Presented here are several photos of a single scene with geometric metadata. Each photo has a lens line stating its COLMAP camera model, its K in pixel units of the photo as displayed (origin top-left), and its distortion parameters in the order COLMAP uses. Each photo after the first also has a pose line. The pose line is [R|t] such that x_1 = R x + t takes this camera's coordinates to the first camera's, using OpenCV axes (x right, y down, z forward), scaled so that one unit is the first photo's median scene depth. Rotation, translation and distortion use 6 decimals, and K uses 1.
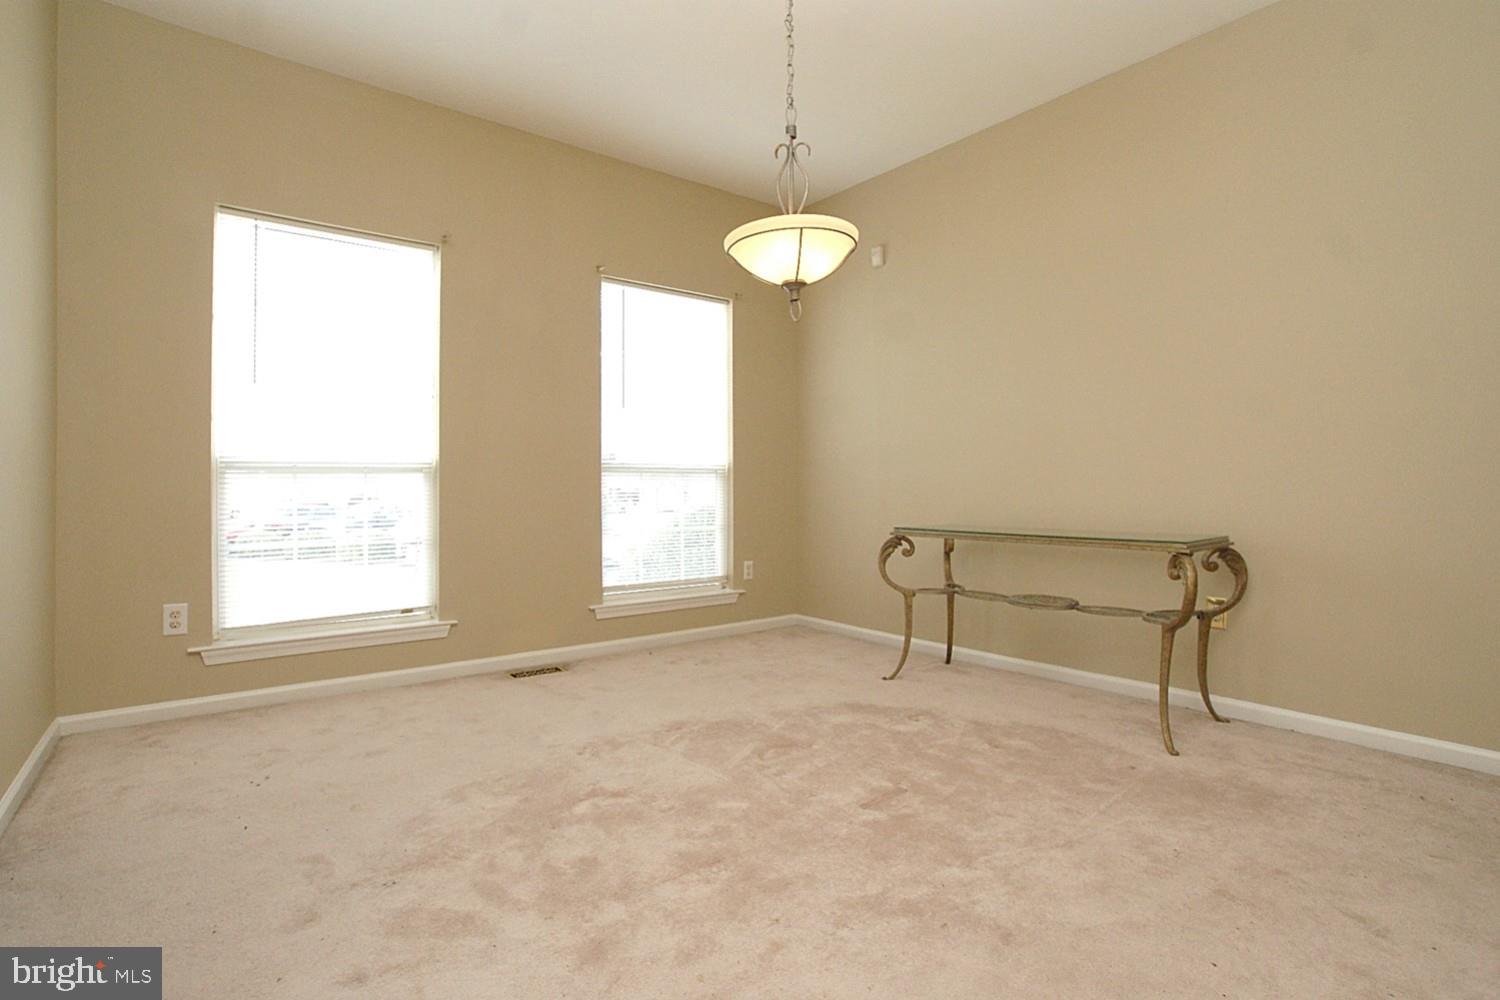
lens RADIAL K [[715.6, 0, 755.5], [0, 715.6, 492.0], [0, 0, 1]] dist [-0.086464, 0.043042]
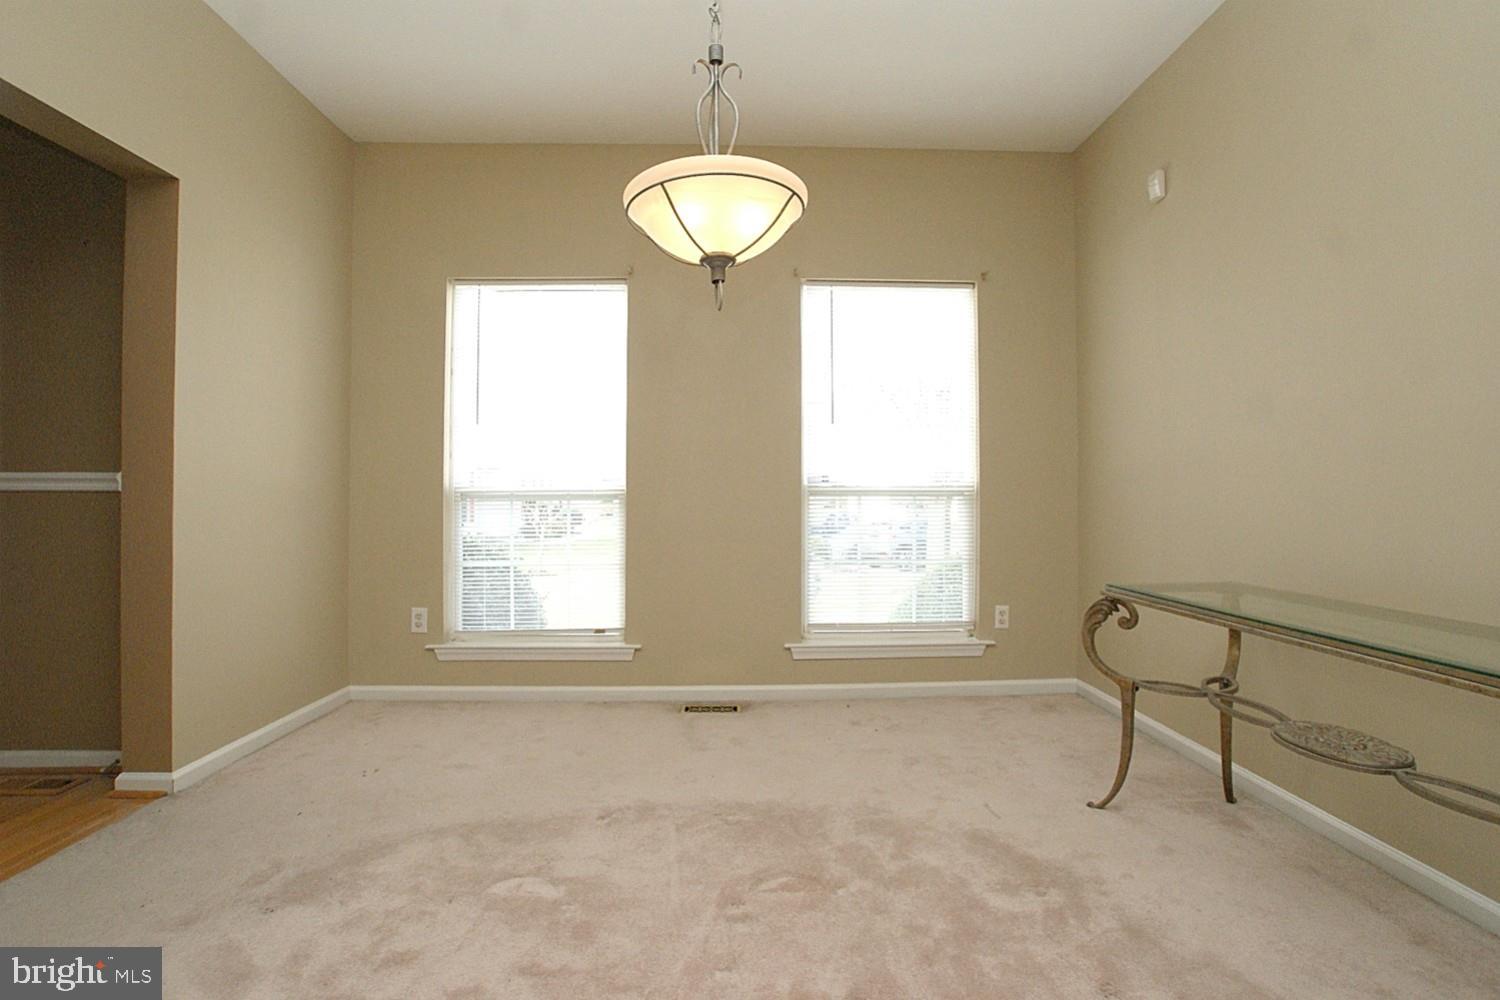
lens RADIAL K [[715.6, 0, 755.5], [0, 715.6, 492.0], [0, 0, 1]] dist [-0.086464, 0.043042]
pose [[0.809099, -0.002660, -0.587666, 0.316185], [-0.004215, 0.999938, -0.010330, -0.028568], [0.587657, 0.010835, 0.809037, 0.270300]]
